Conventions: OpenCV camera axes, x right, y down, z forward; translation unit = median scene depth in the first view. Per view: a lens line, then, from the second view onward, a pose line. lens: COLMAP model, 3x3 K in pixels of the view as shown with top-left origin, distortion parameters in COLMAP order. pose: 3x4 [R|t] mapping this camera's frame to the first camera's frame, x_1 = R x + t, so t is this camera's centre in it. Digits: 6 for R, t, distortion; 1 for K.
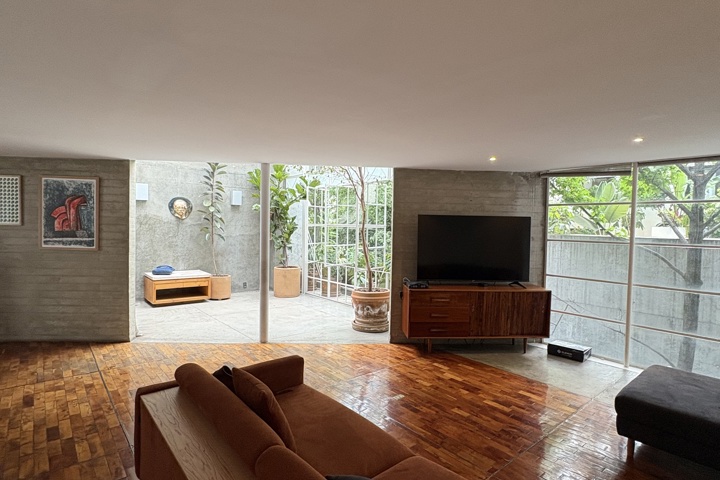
lens RADIAL K [[380.6, 0, 359.3], [0, 380.6, 238.6], [0, 0, 1]] dist [-0.002736, 0.000635]
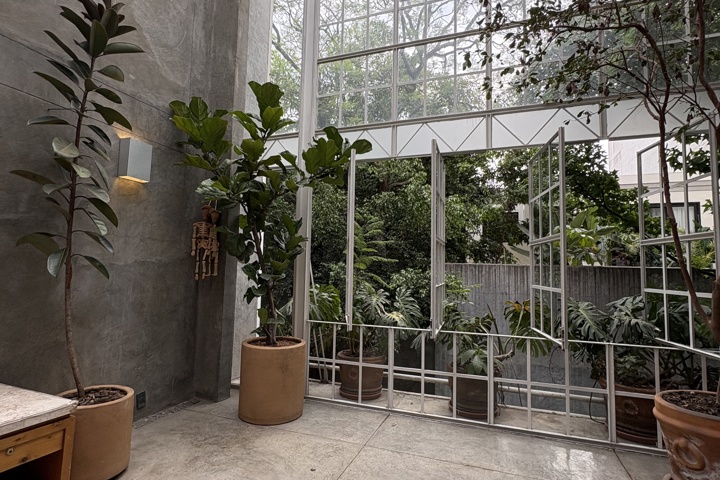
lens RADIAL K [[380.6, 0, 358.8], [0, 380.6, 240.7], [0, 0, 1]] dist [-0.002736, 0.000635]
pose [[0.869809, 0.036874, 0.492008, -0.335685], [0.012921, 0.995159, -0.097424, 0.008531], [-0.493219, 0.091098, 0.865122, 0.626663]]
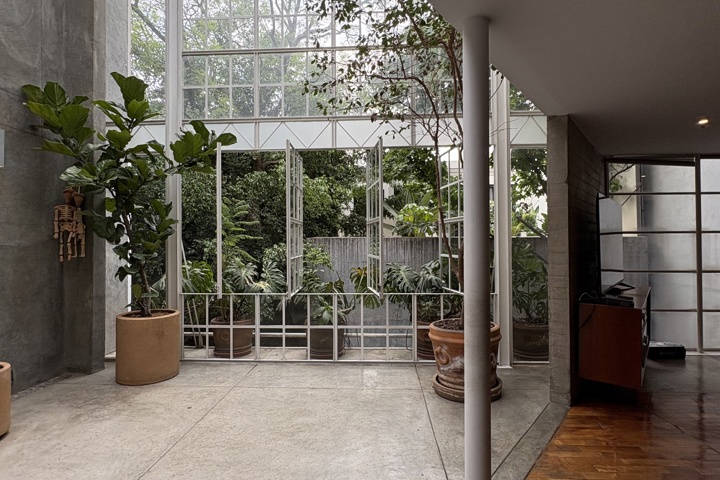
lens RADIAL K [[380.6, 0, 359.6], [0, 380.6, 240.4], [0, 0, 1]] dist [-0.002736, 0.000635]
pose [[0.679361, -0.018117, 0.733581, -0.373138], [0.046563, 0.998745, -0.018456, 0.007906], [-0.732325, 0.046696, 0.679352, 0.529752]]
